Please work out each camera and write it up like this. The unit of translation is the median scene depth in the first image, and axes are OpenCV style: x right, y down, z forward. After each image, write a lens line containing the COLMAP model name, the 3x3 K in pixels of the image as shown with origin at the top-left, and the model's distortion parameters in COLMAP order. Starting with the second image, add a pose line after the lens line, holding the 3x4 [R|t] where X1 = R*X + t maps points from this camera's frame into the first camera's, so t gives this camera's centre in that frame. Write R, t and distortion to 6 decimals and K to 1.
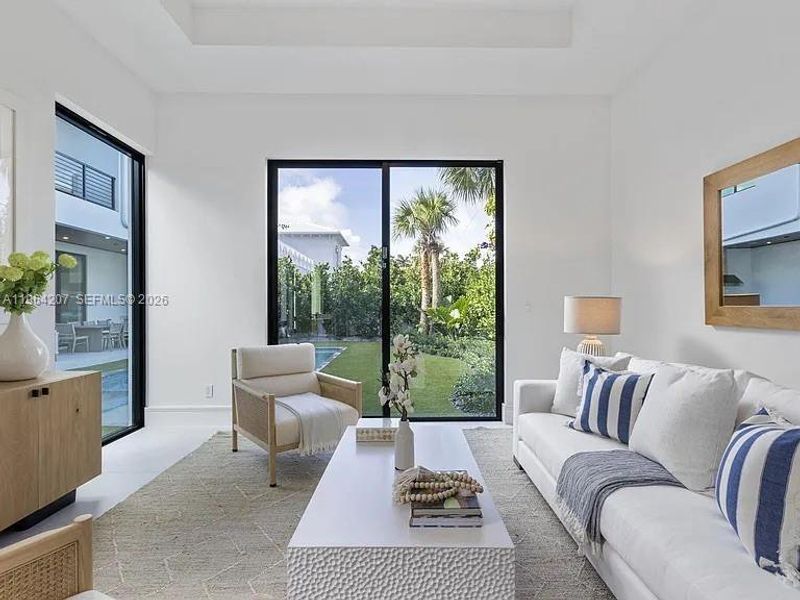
lens RADIAL K [[409.8, 0, 400.9], [0, 409.8, 305.4], [0, 0, 1]] dist [0.002144, 0.001209]
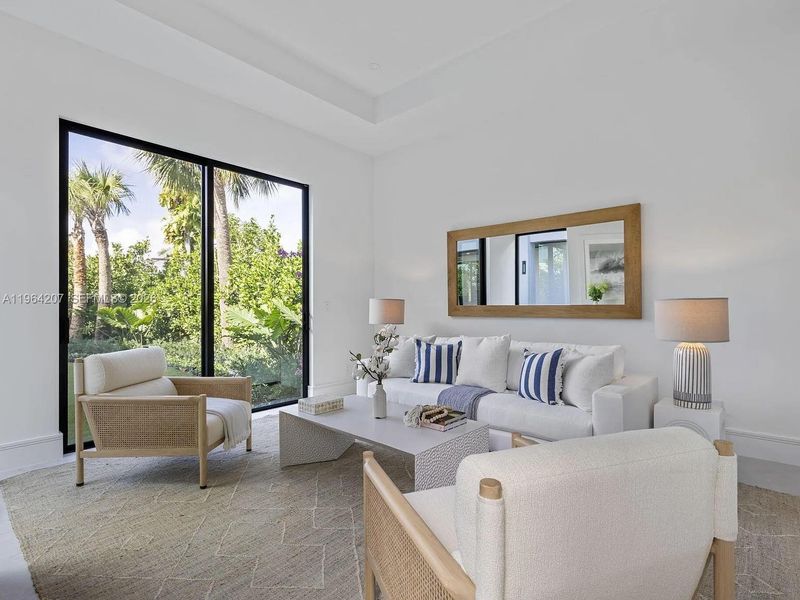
lens RADIAL K [[409.8, 0, 400.9], [0, 409.8, 305.4], [0, 0, 1]] dist [0.002144, 0.001209]
pose [[0.664439, 0.000271, 0.747343, -0.600376], [-0.000417, 1.000000, 0.000007, 0.001118], [-0.747342, -0.000316, 0.664439, -0.009691]]
